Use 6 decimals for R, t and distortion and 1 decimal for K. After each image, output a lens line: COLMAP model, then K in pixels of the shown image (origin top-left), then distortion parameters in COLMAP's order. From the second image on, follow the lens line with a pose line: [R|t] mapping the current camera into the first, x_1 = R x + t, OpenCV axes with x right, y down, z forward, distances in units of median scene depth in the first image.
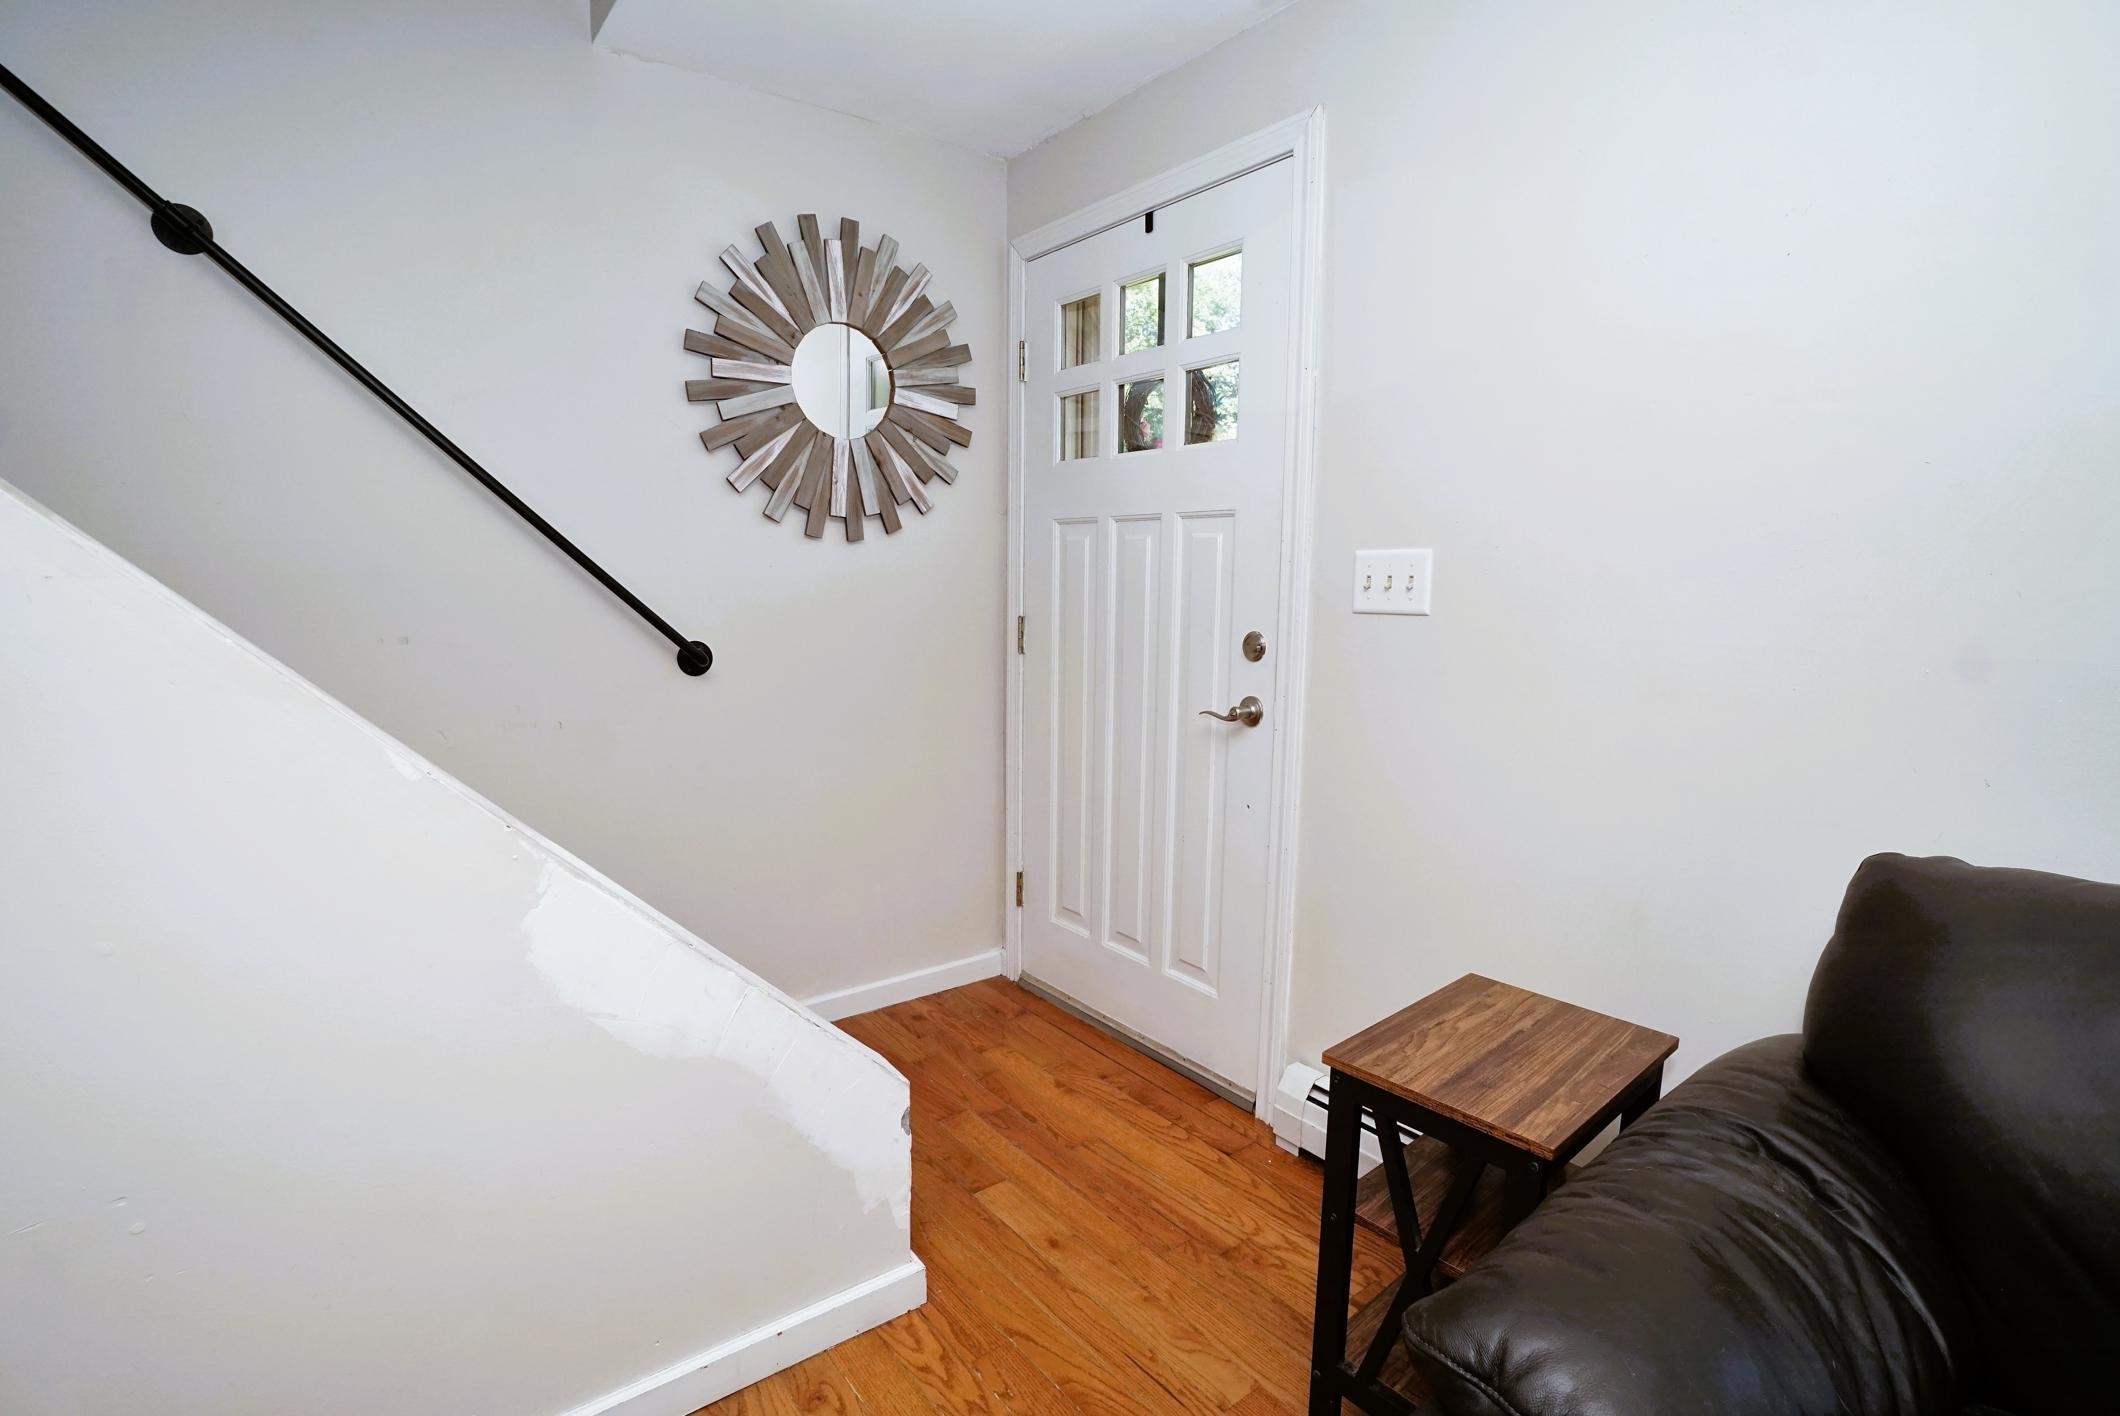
lens RADIAL K [[1019.8, 0, 1047.8], [0, 1019.8, 711.1], [0, 0, 1]] dist [-0.026746, 0.007078]
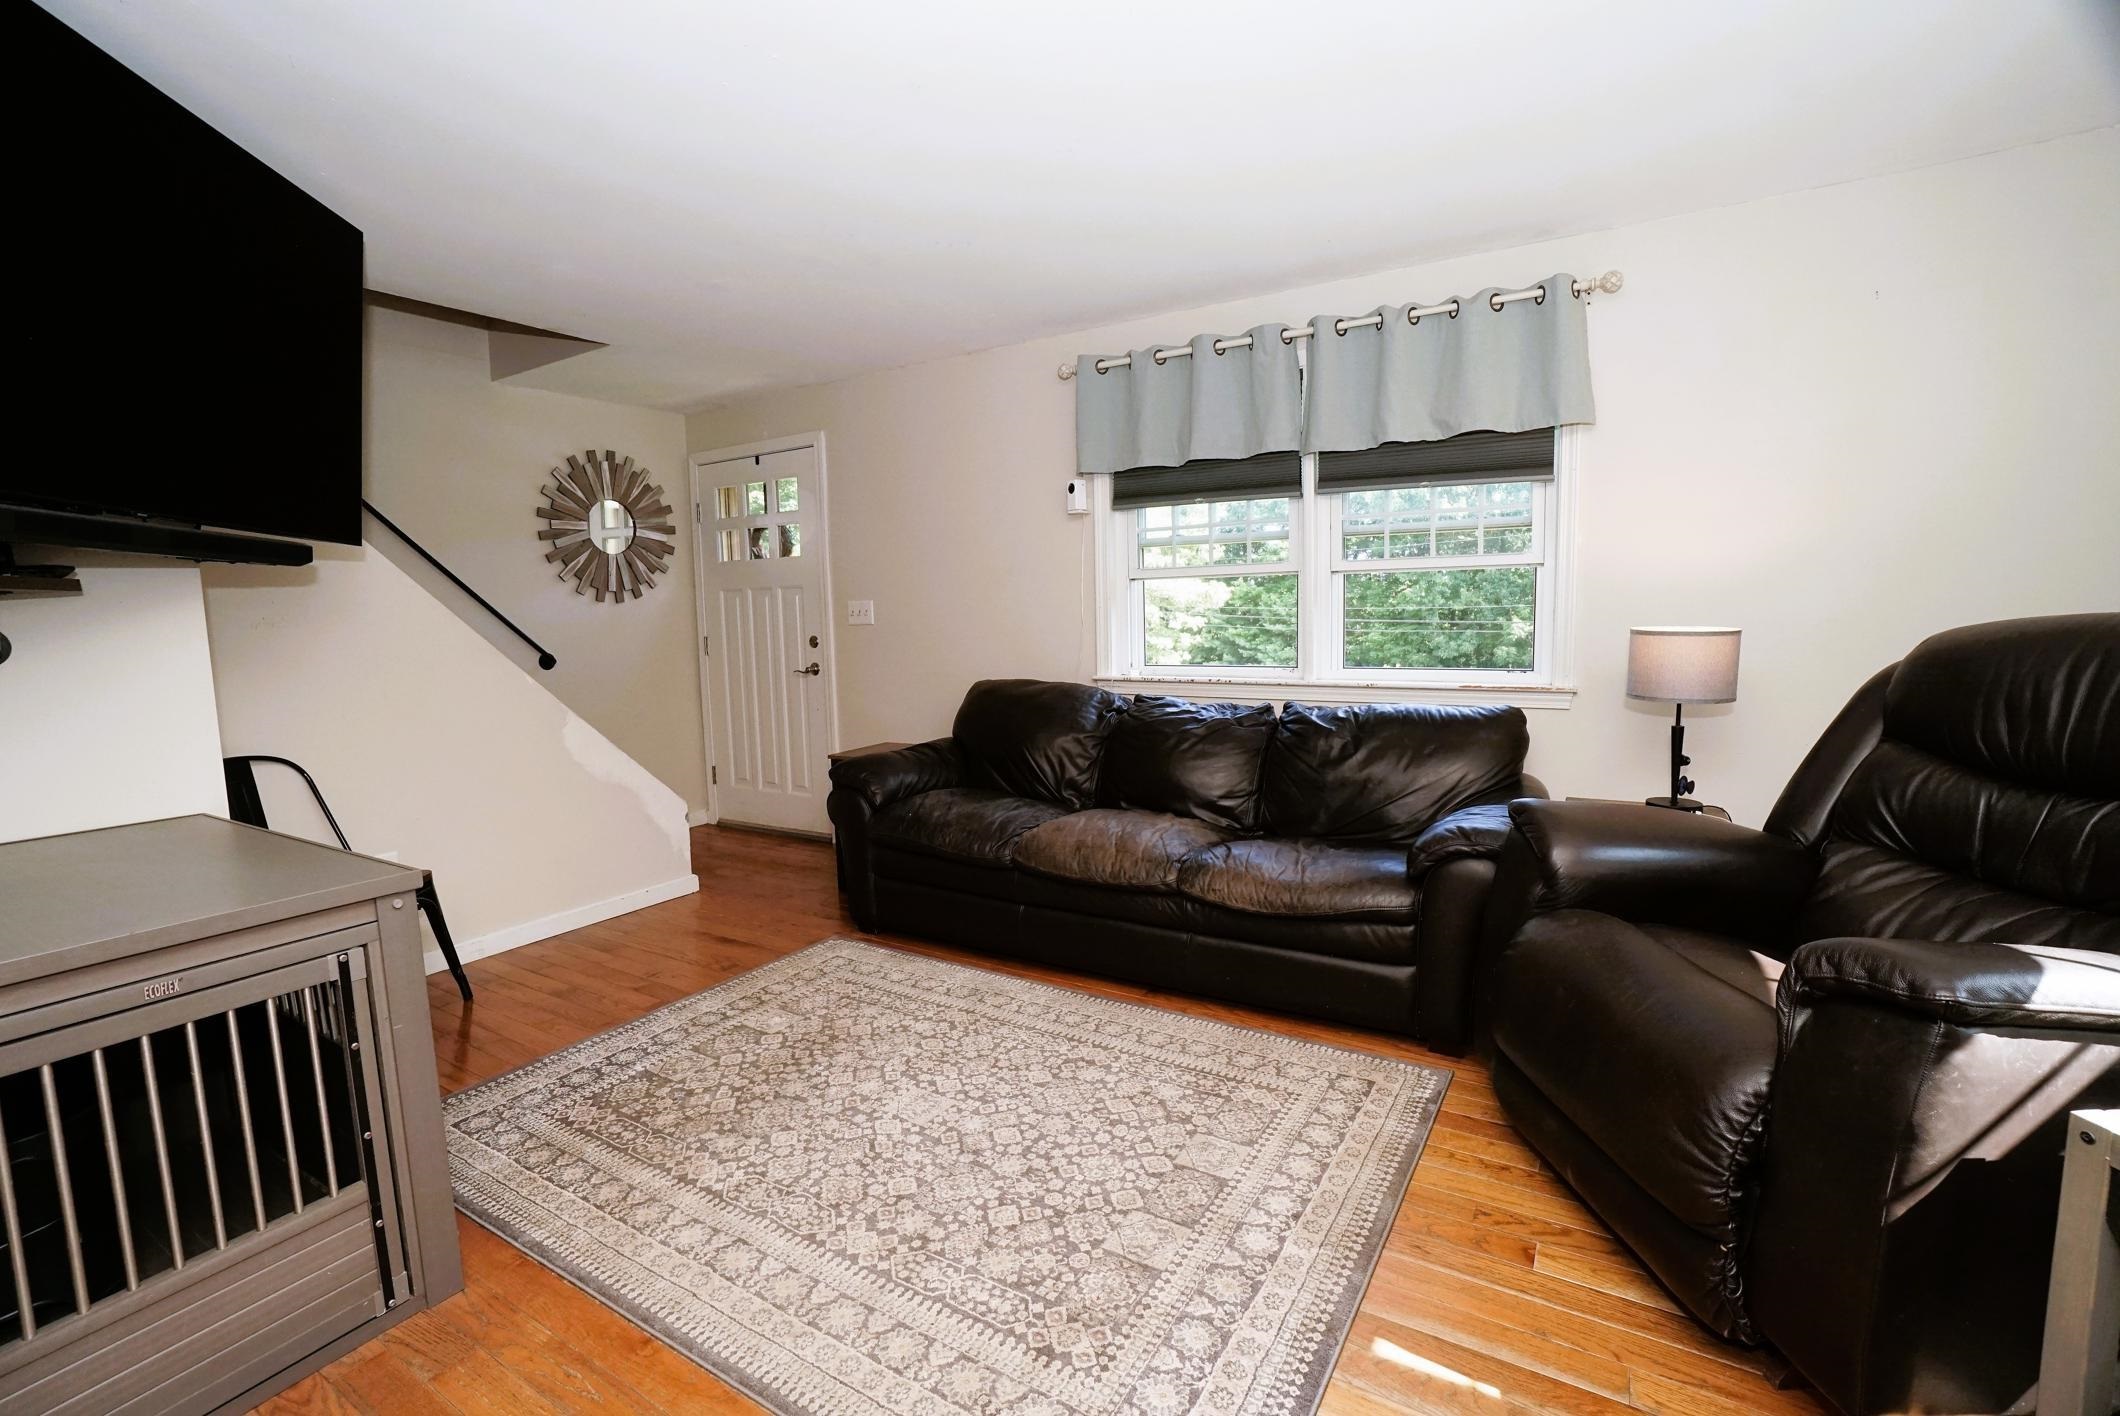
lens RADIAL K [[943.7, 0, 1057.7], [0, 943.7, 716.5], [0, 0, 1]] dist [-0.060437, 0.019229]
pose [[0.928644, -0.069761, 0.364353, -0.073491], [0.078786, 0.996842, -0.009944, 0.157223], [-0.362509, 0.037940, 0.931208, -1.108443]]
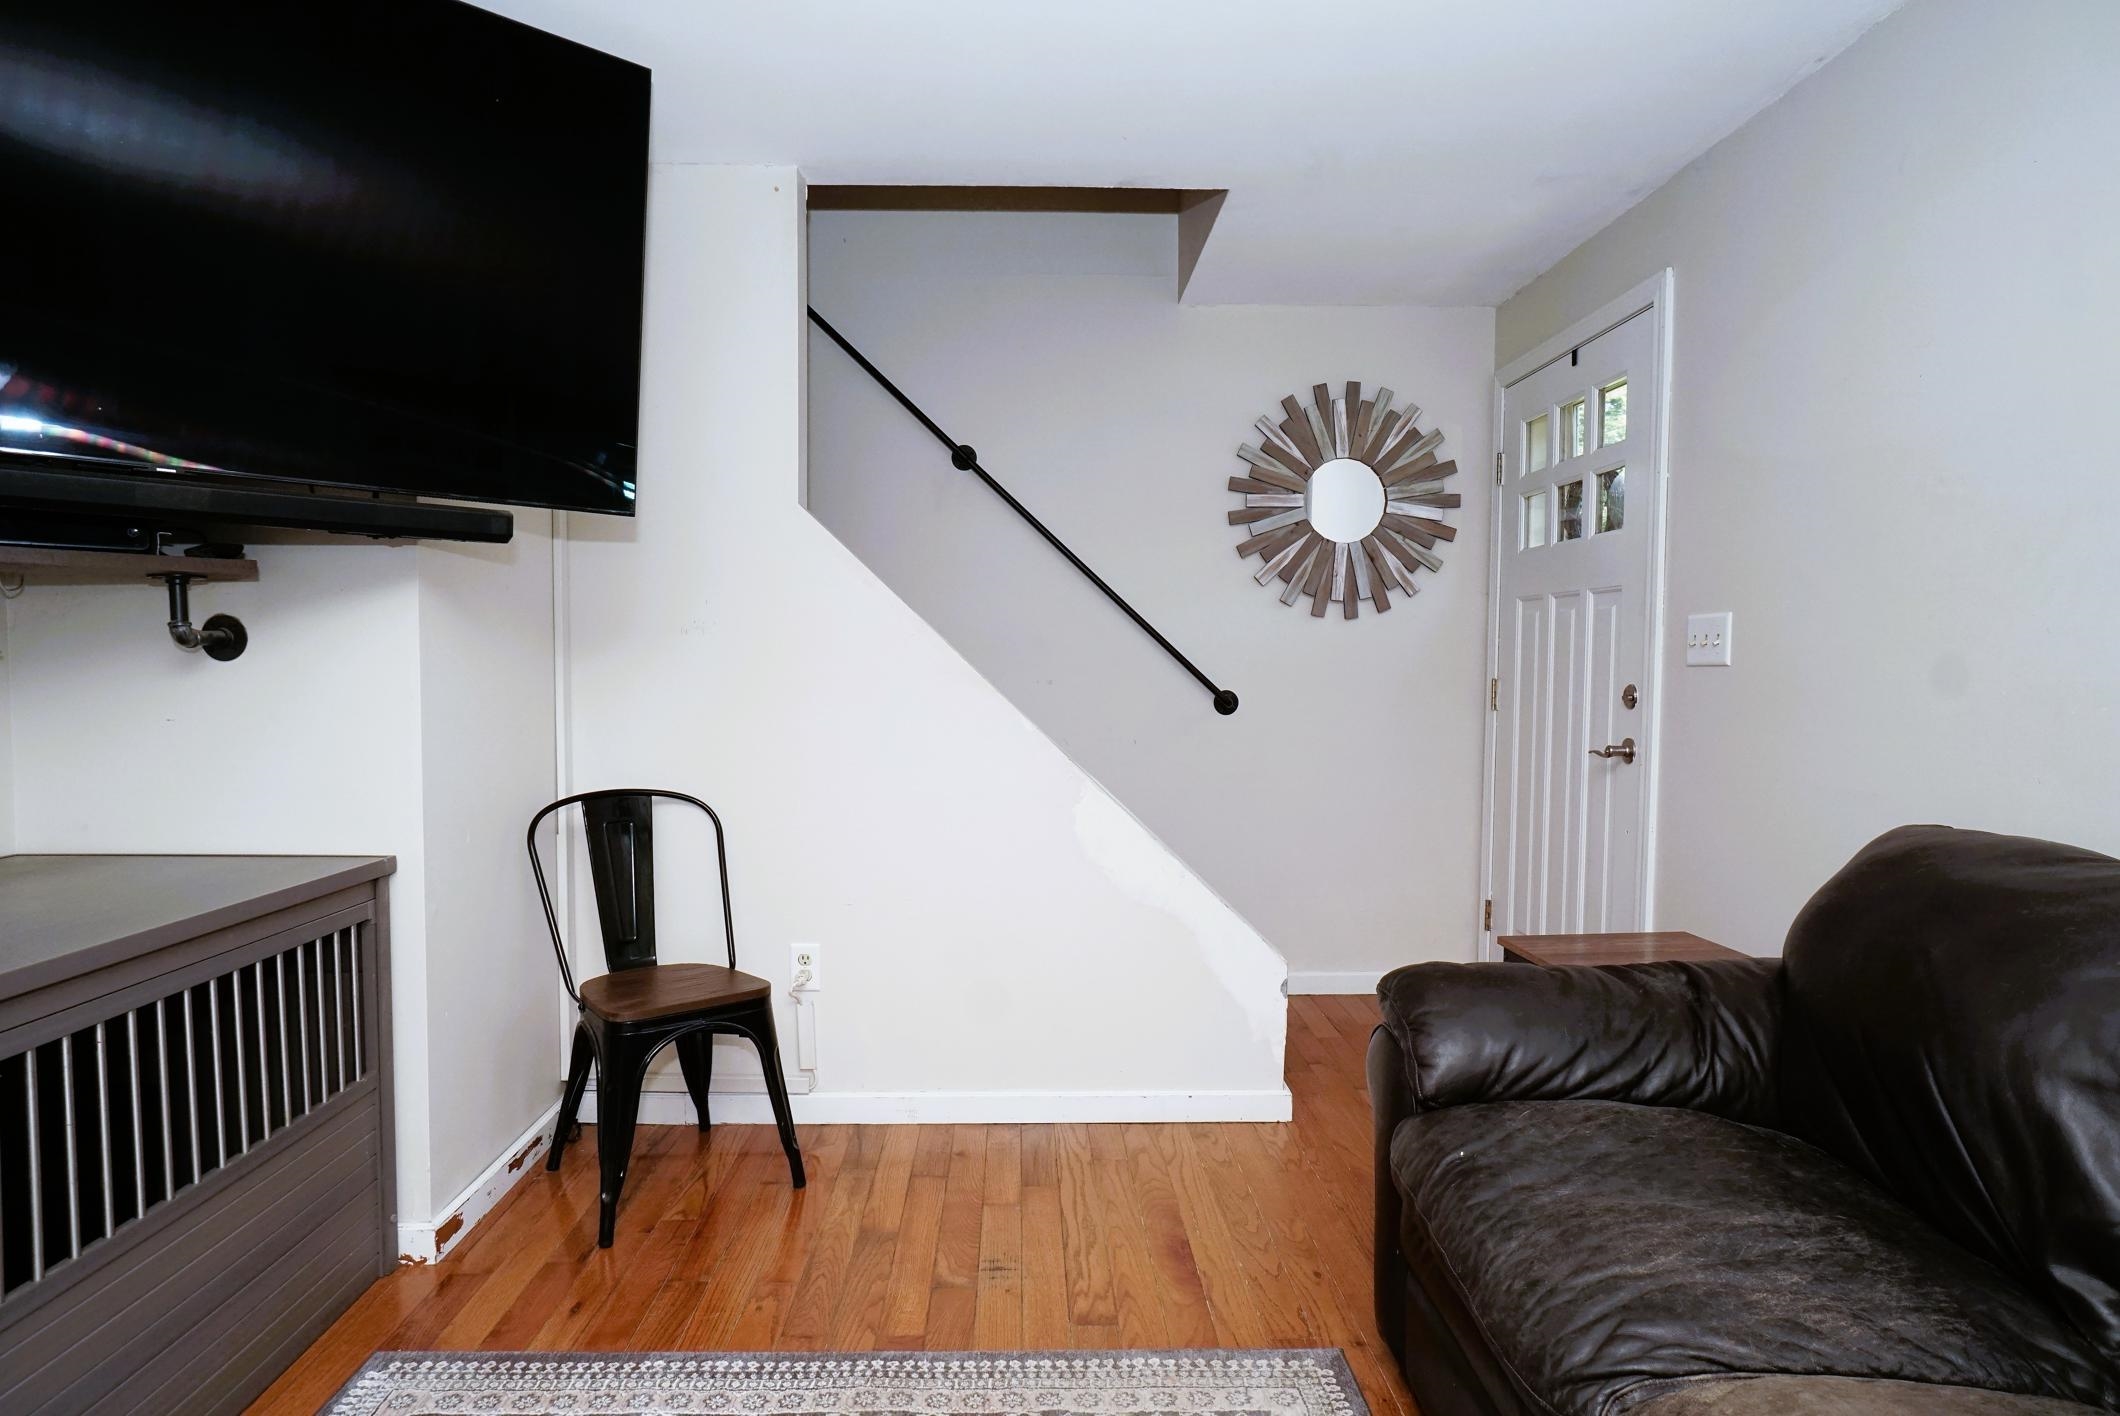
lens RADIAL K [[1183.5, 0, 1056.5], [0, 1183.5, 707.6], [0, 0, 1]] dist [-0.018808, 0.012889]
pose [[0.817006, 0.021310, -0.576236, 0.394924], [-0.077656, 0.994280, -0.073333, 0.091531], [0.571377, 0.104661, 0.813987, -0.459073]]
